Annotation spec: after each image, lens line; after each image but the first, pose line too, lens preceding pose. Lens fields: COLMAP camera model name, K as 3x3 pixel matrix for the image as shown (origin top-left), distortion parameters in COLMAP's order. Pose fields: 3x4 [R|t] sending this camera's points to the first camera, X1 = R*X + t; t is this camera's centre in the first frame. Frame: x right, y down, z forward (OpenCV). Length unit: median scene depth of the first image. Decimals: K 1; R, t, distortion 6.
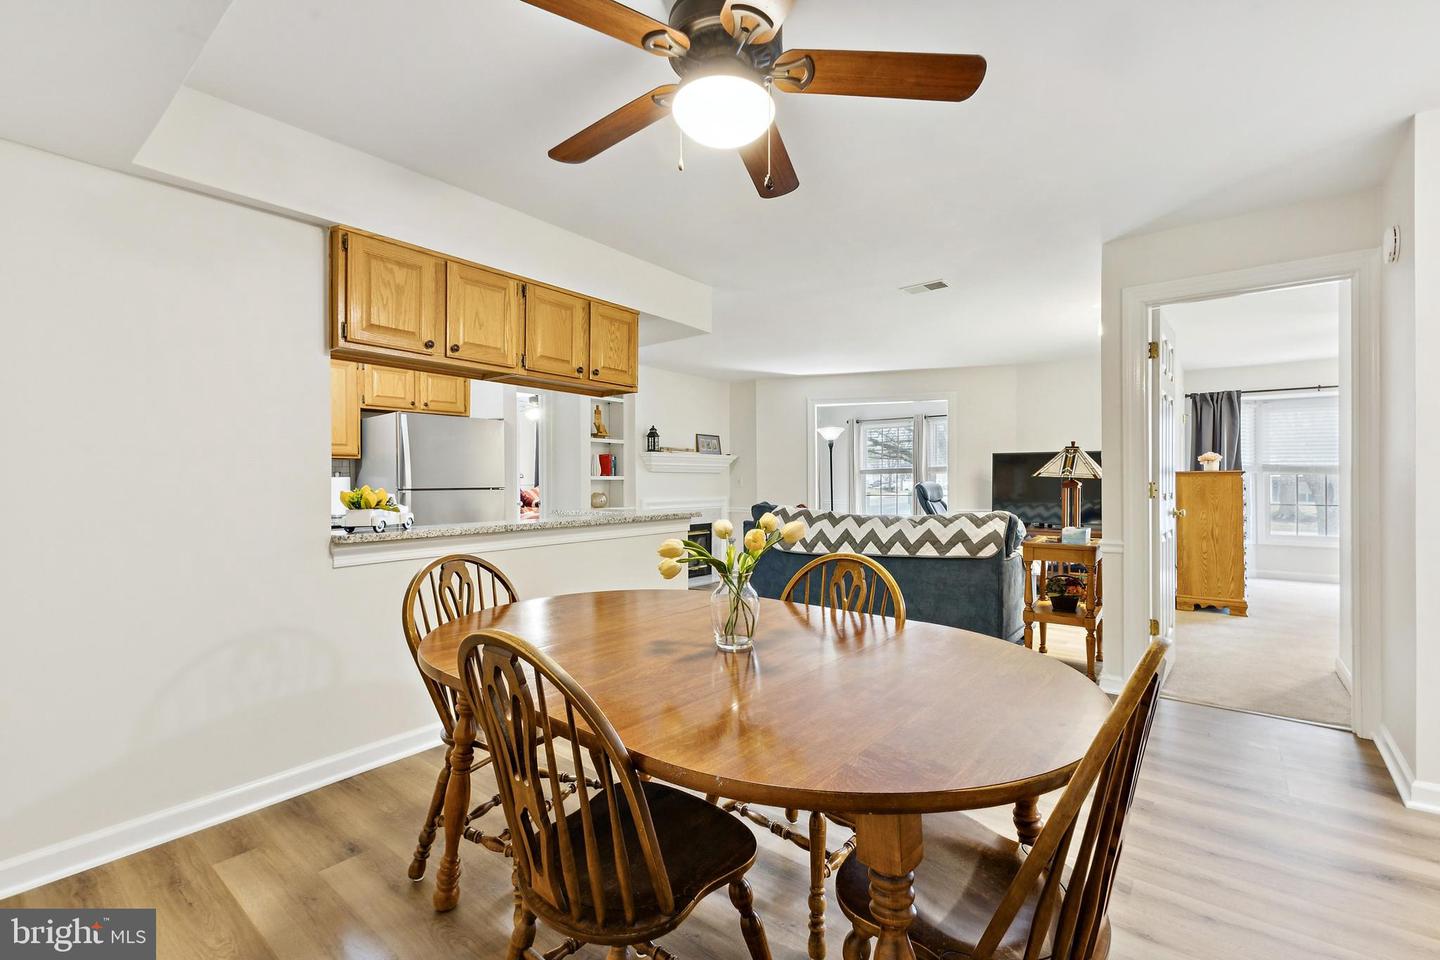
lens RADIAL K [[633.5, 0, 720.0], [0, 633.5, 480.0], [0, 0, 1]] dist [0.000620, 0.000050]
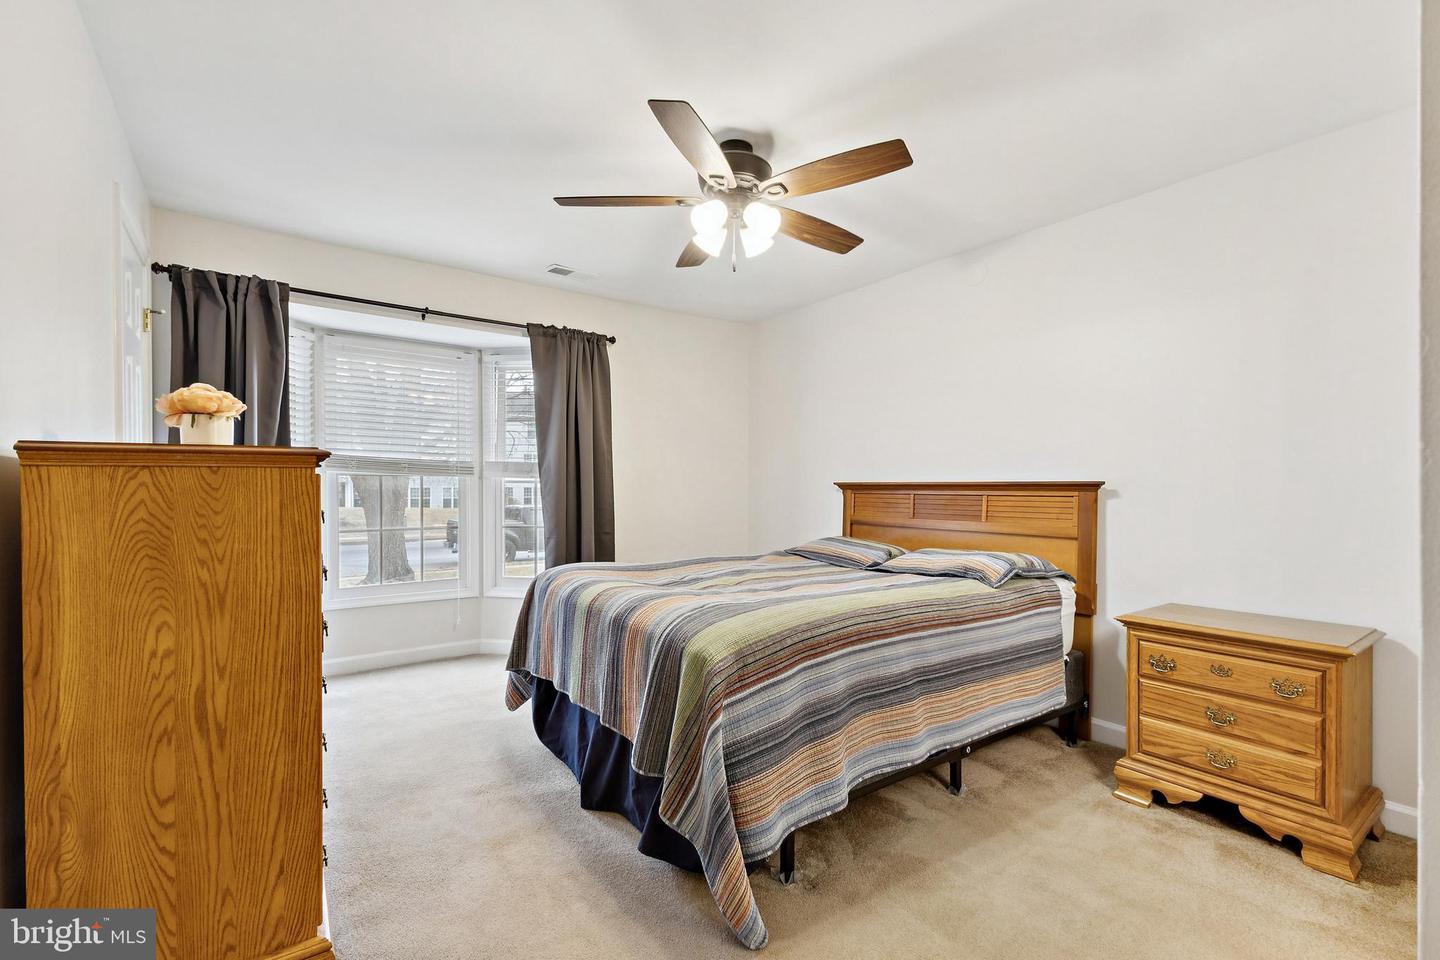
lens RADIAL K [[633.5, 0, 720.0], [0, 633.5, 480.0], [0, 0, 1]] dist [0.000620, 0.000050]
pose [[0.256451, 0.012248, 0.966480, 0.470991], [0.003445, 0.999902, -0.013586, 0.002711], [-0.966551, 0.006814, 0.256384, 0.593902]]
